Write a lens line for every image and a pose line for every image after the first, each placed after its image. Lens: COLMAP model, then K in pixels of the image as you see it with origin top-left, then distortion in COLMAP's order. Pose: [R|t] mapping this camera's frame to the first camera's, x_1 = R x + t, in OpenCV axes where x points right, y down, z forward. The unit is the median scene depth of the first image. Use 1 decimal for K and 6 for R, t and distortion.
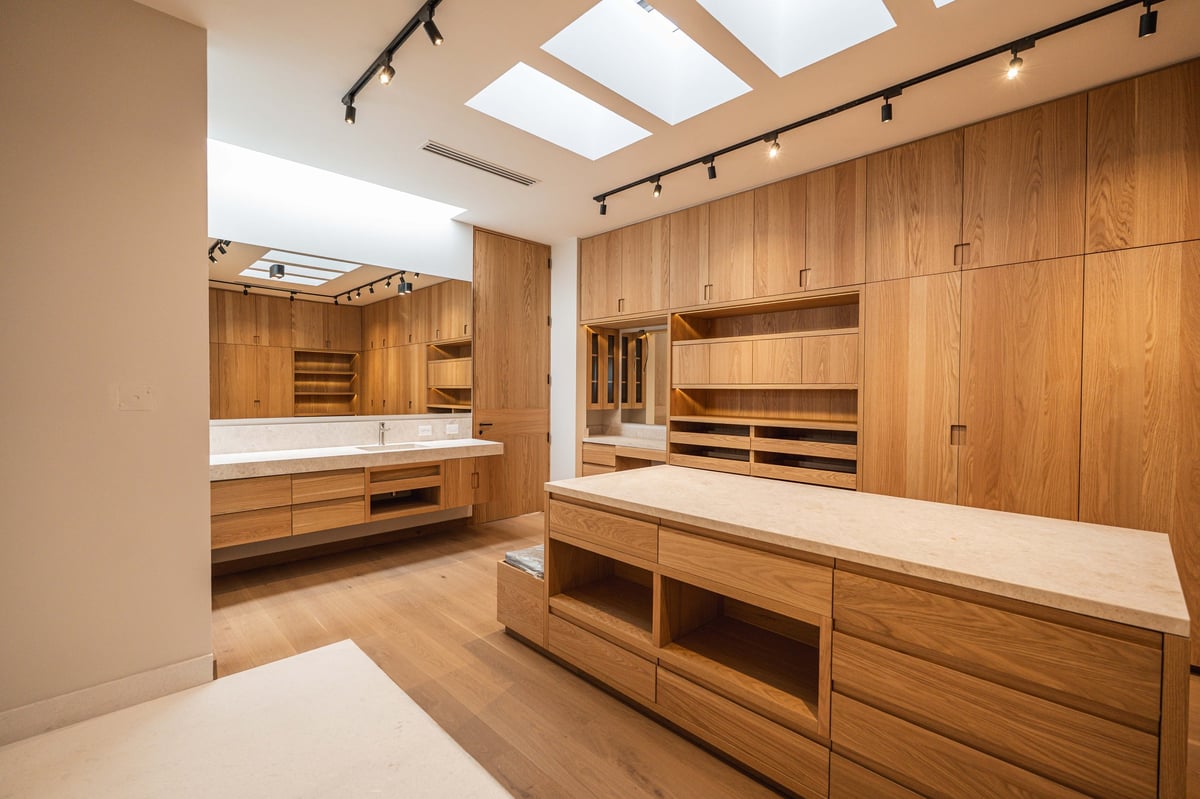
lens RADIAL K [[518.7, 0, 602.9], [0, 518.7, 400.9], [0, 0, 1]] dist [-0.004412, 0.001288]
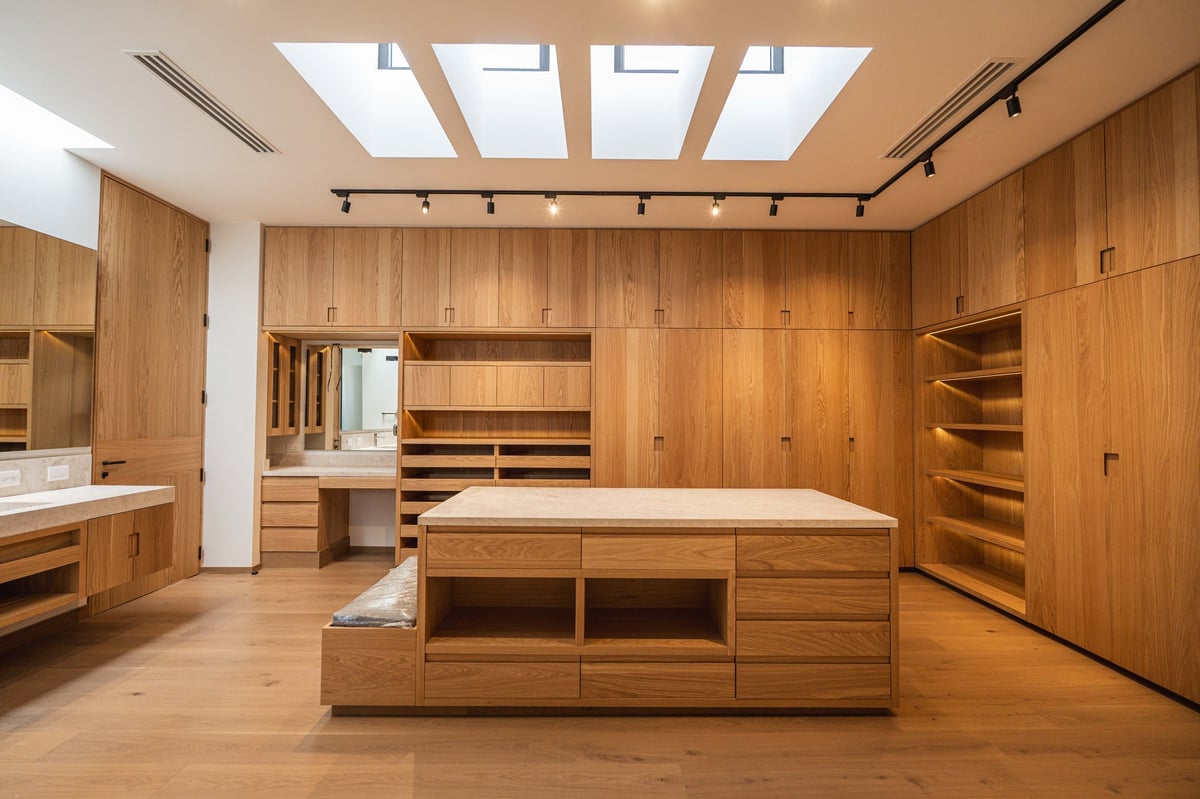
lens RADIAL K [[518.7, 0, 601.7], [0, 518.7, 401.0], [0, 0, 1]] dist [-0.004412, 0.001288]
pose [[0.702533, 0.013423, 0.711525, -0.398987], [0.014521, 0.999344, -0.033191, -0.005170], [-0.711503, 0.033650, 0.701877, 0.107015]]
